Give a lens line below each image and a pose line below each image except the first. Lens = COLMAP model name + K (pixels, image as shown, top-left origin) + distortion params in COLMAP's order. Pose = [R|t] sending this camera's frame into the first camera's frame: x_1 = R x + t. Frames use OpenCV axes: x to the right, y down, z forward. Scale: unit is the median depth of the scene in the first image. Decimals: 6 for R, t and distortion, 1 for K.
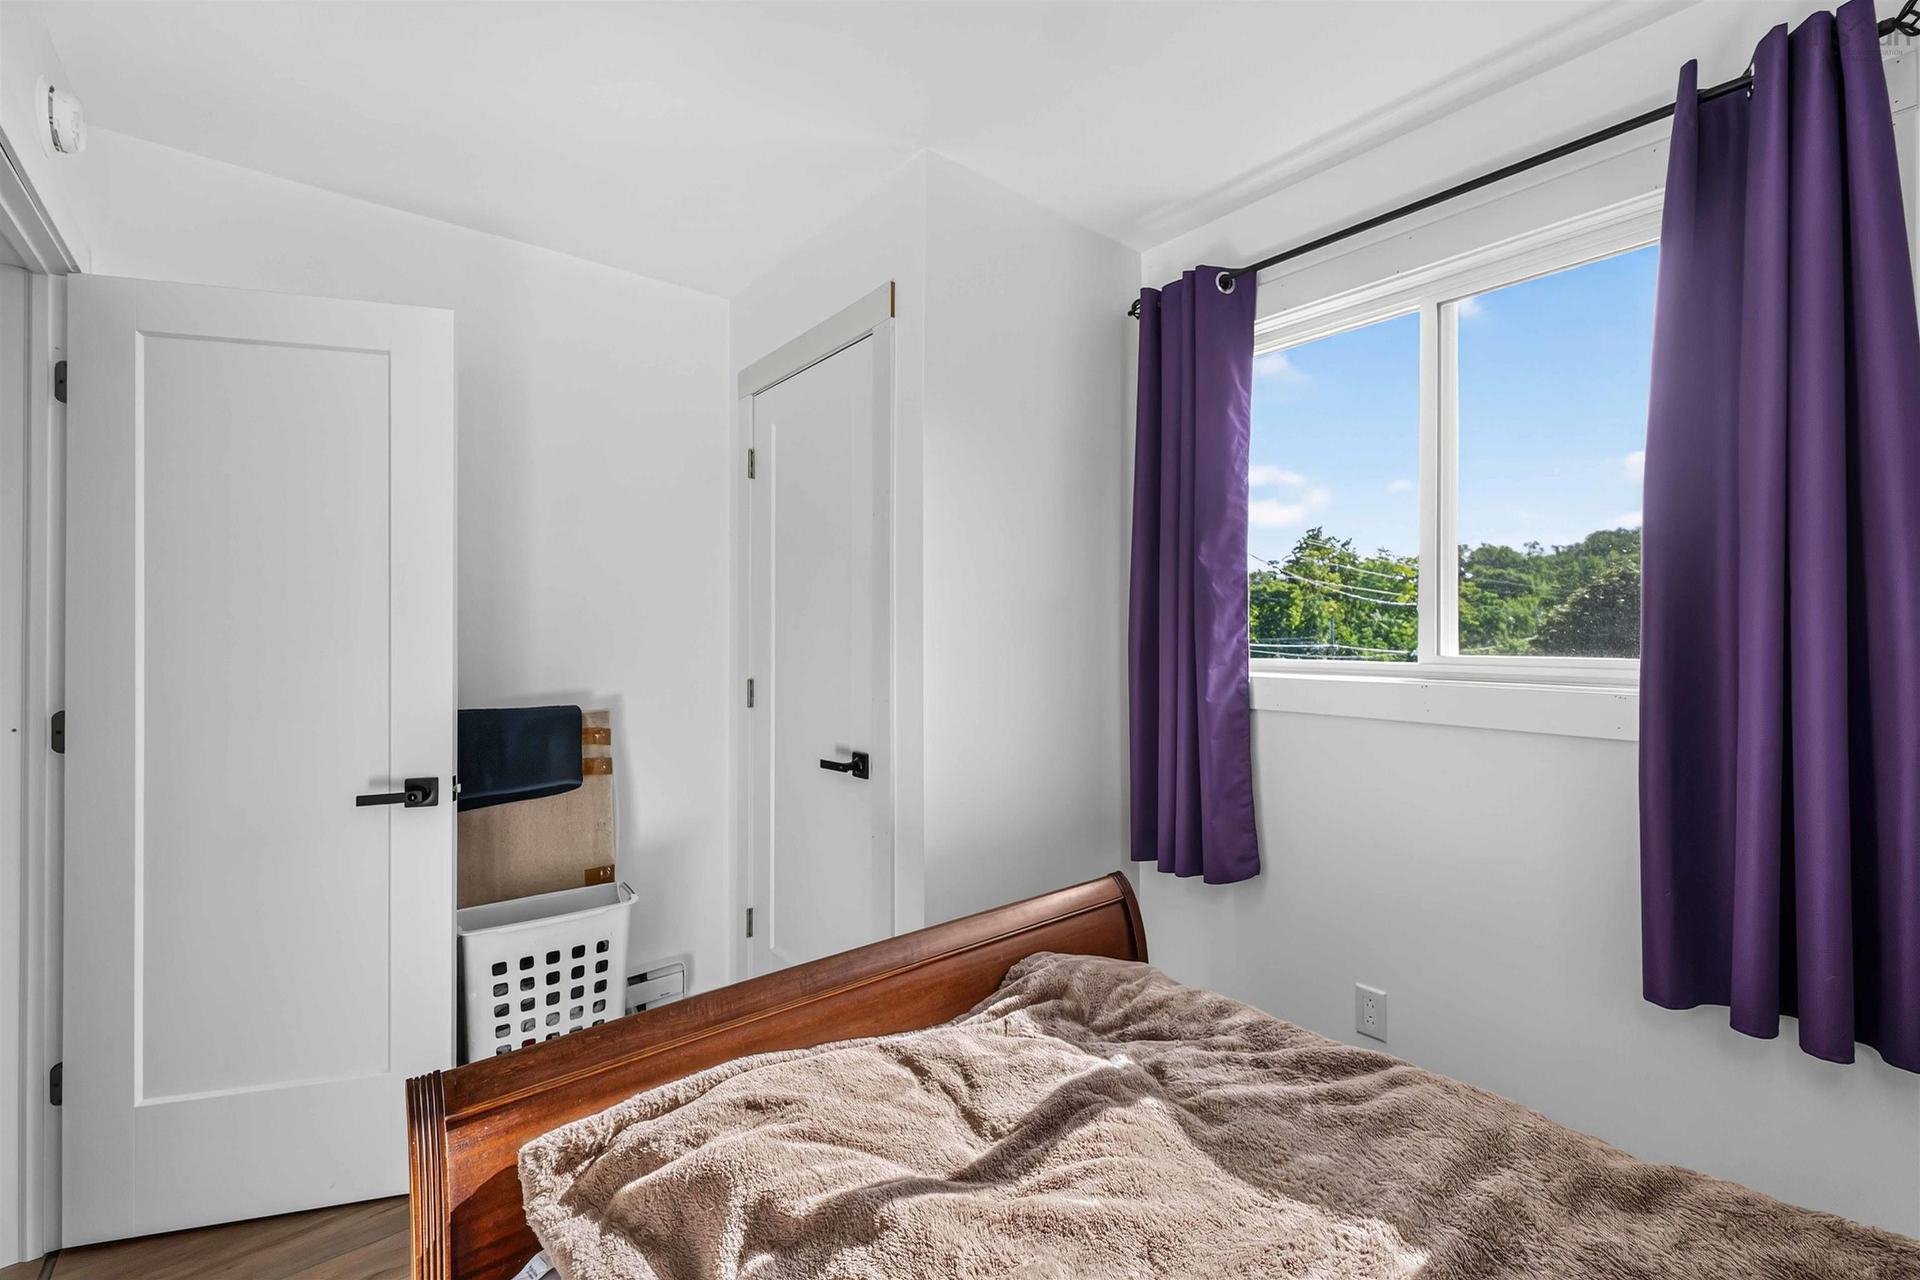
lens RADIAL K [[791.4, 0, 960.0], [0, 791.4, 640.0], [0, 0, 1]] dist [-0.000242, -0.000145]
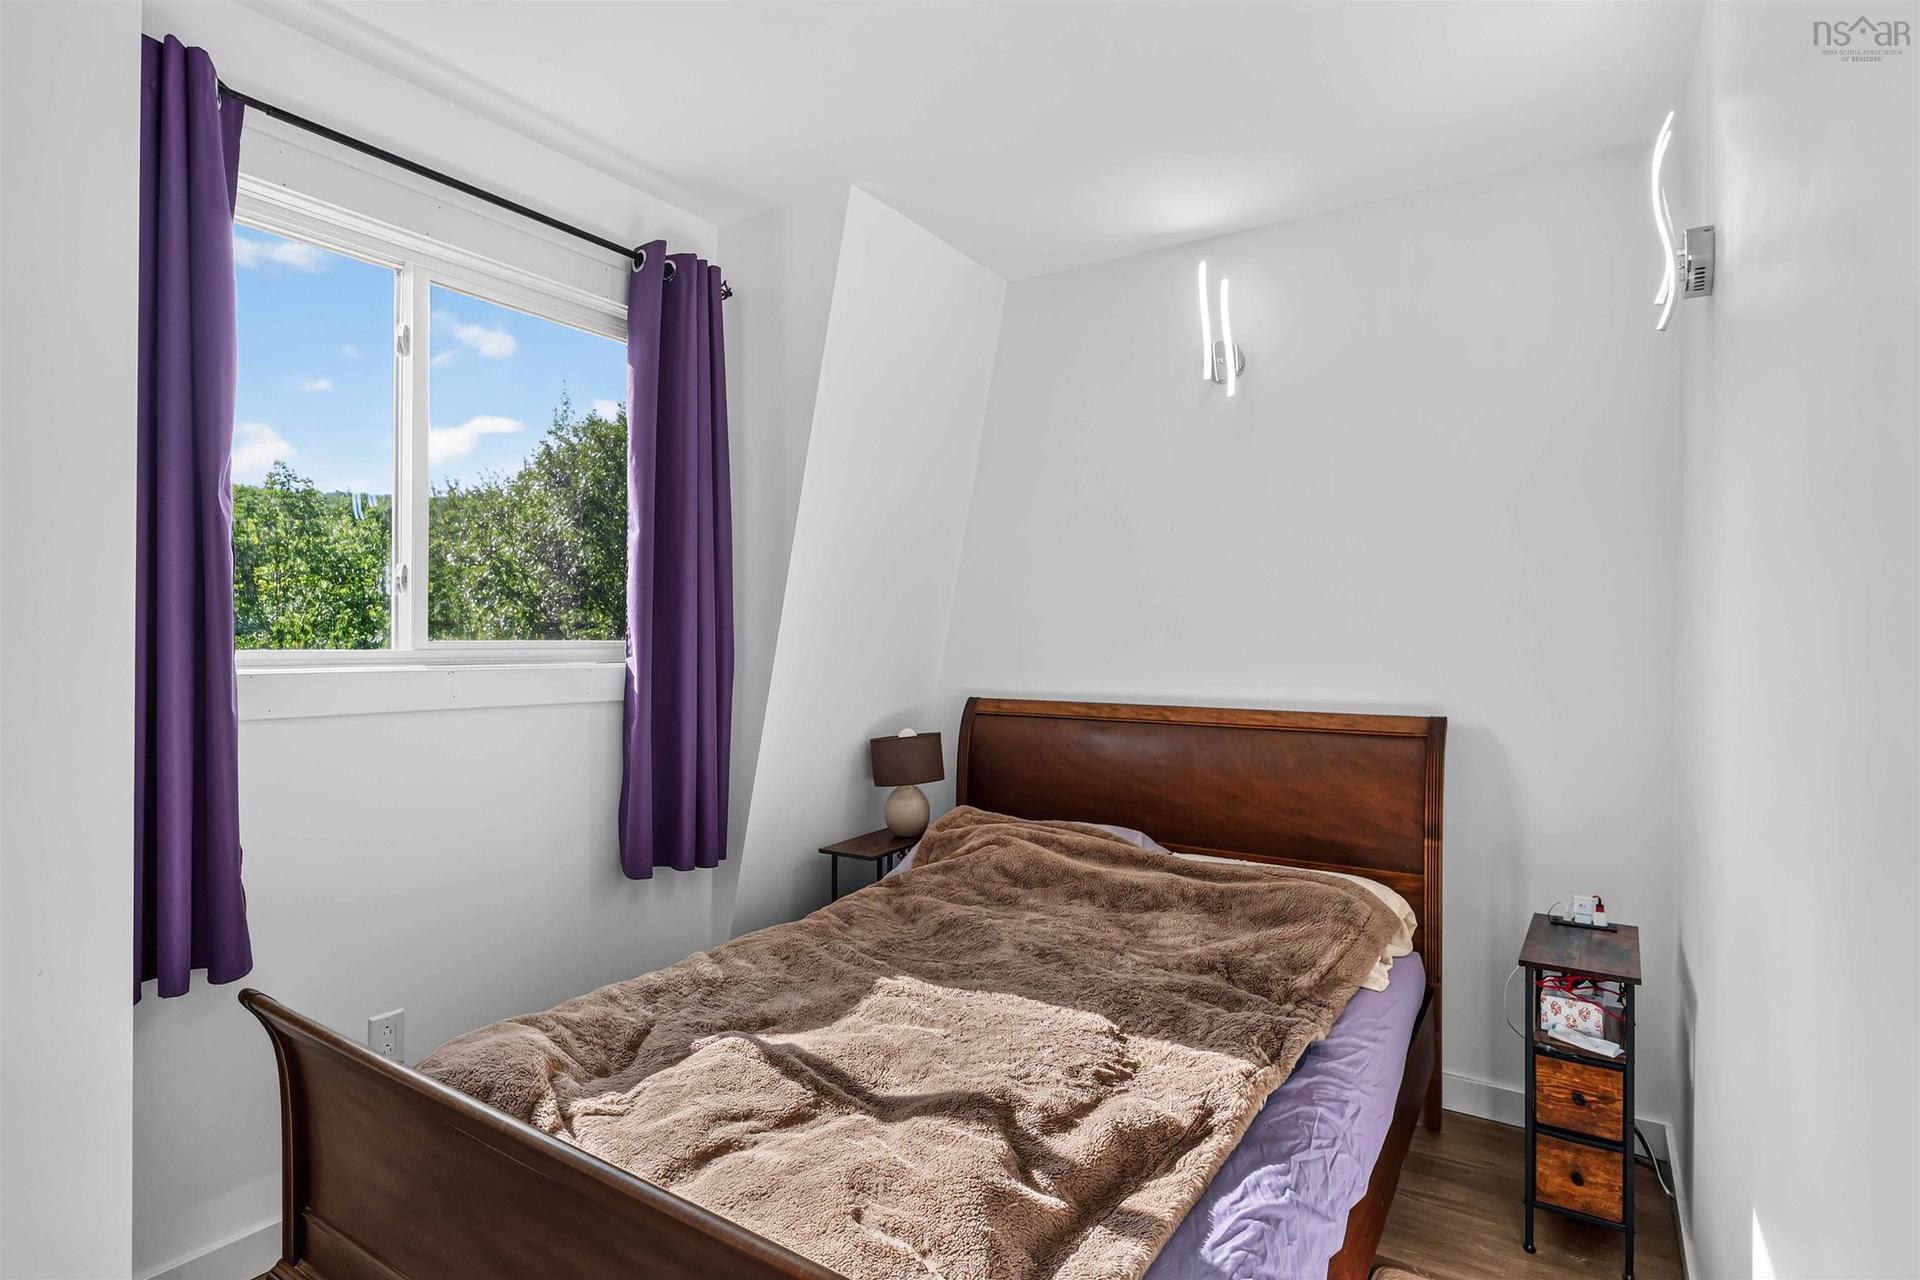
lens RADIAL K [[941.0, 0, 964.6], [0, 941.0, 632.5], [0, 0, 1]] dist [-0.001555, -0.001815]
pose [[-0.270889, 0.003376, 0.962605, -0.774287], [-0.003318, 0.999985, -0.004441, 0.014126], [-0.962605, -0.004397, -0.270873, 0.757027]]
